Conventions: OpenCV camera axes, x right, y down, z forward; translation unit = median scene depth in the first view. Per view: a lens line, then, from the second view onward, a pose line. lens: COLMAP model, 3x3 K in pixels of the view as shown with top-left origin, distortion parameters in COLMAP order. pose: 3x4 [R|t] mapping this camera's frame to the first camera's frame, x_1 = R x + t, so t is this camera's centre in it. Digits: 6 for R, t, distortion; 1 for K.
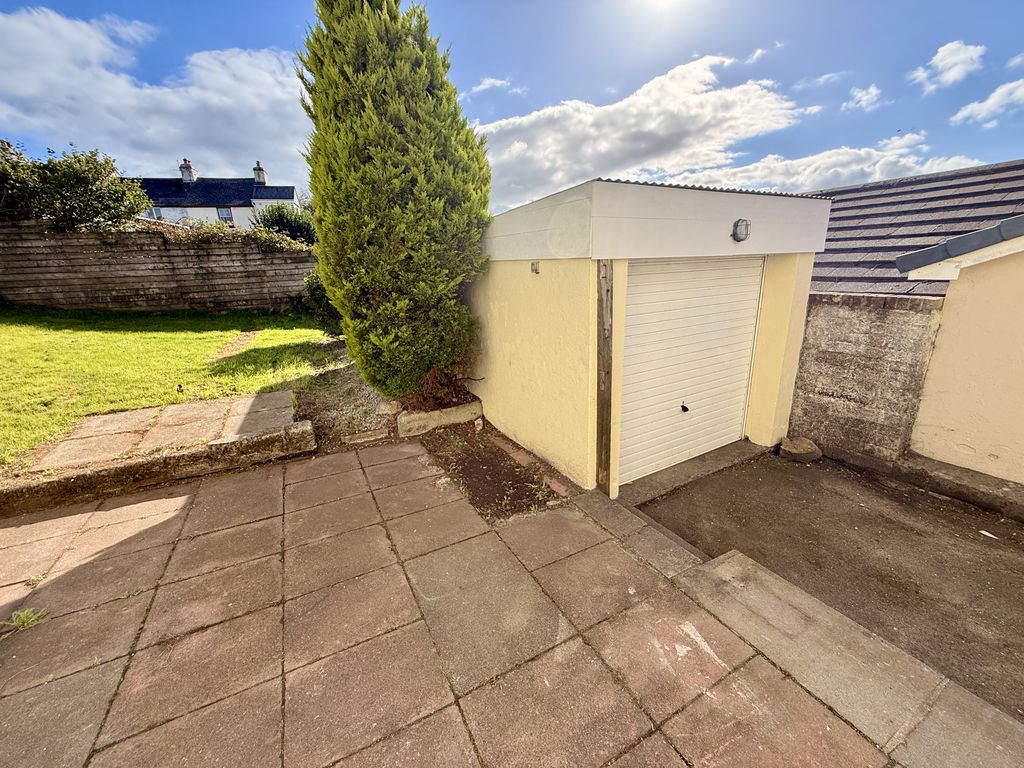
lens RADIAL K [[406.2, 0, 509.2], [0, 406.2, 382.7], [0, 0, 1]] dist [-0.000484, -0.000030]
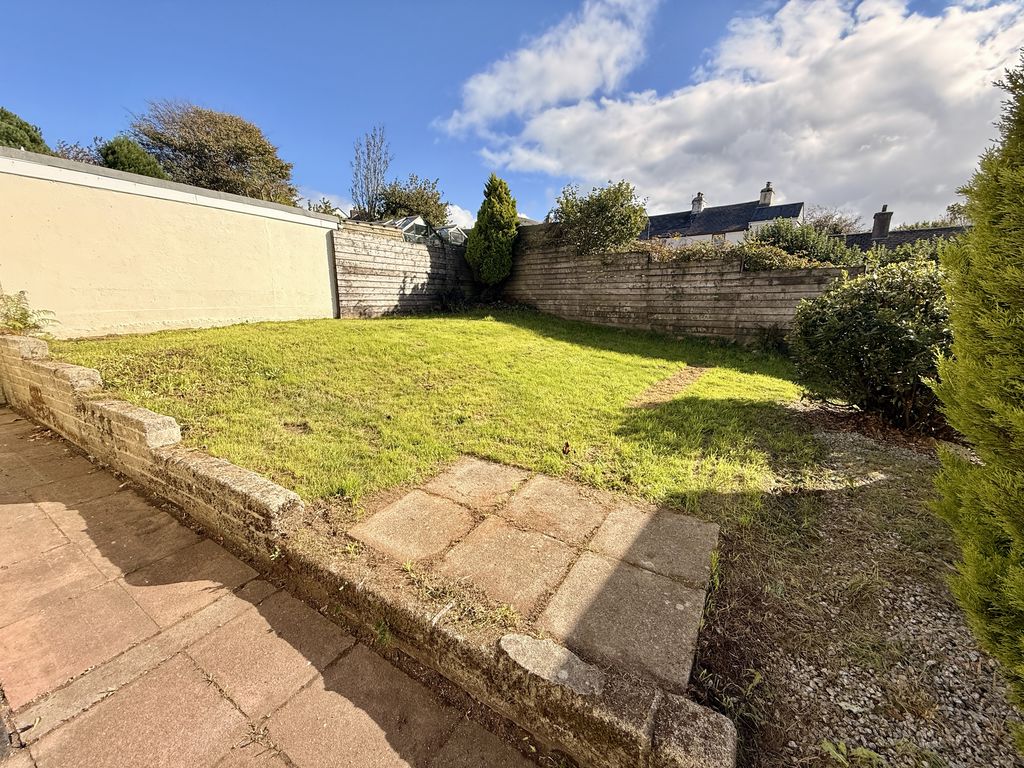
lens RADIAL K [[406.2, 0, 509.2], [0, 406.2, 382.7], [0, 0, 1]] dist [-0.000484, -0.000030]
pose [[0.512174, 0.215106, -0.831509, -0.148651], [-0.266386, 0.960172, 0.084308, -0.060537], [0.816527, 0.178322, 0.549076, 0.250311]]
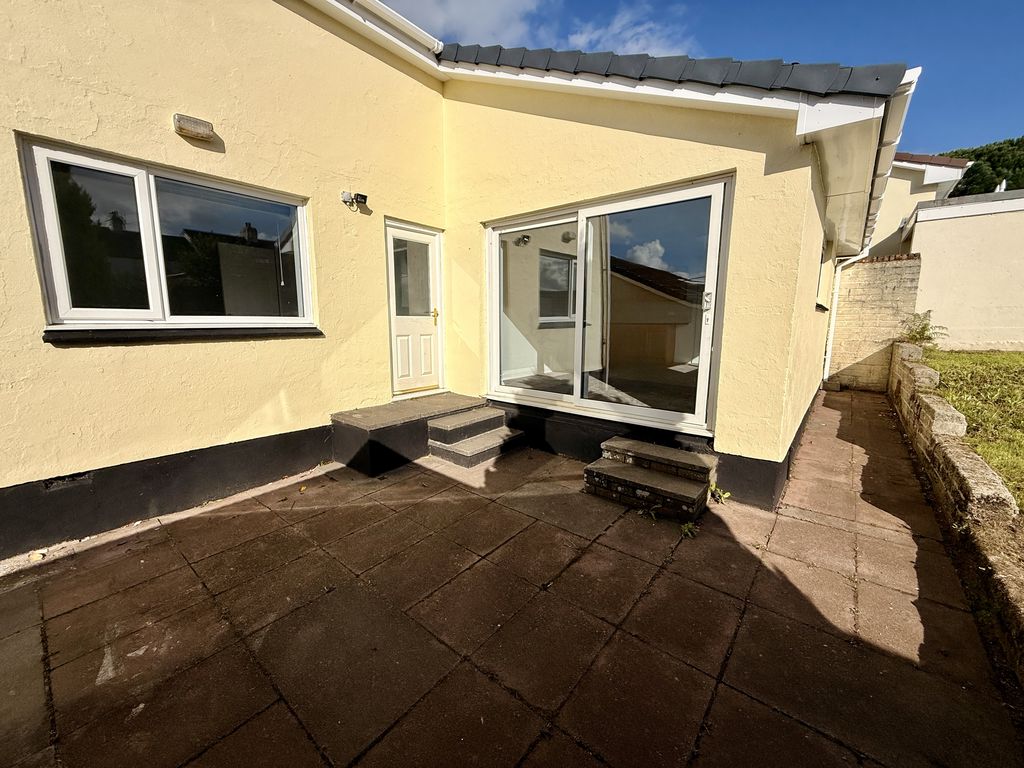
lens RADIAL K [[406.2, 0, 509.2], [0, 406.2, 382.7], [0, 0, 1]] dist [-0.000484, -0.000030]
pose [[-0.924657, 0.098725, -0.367780, -0.027089], [-0.072925, 0.902025, 0.425480, -0.090803], [0.373752, 0.420244, -0.826864, 0.353786]]
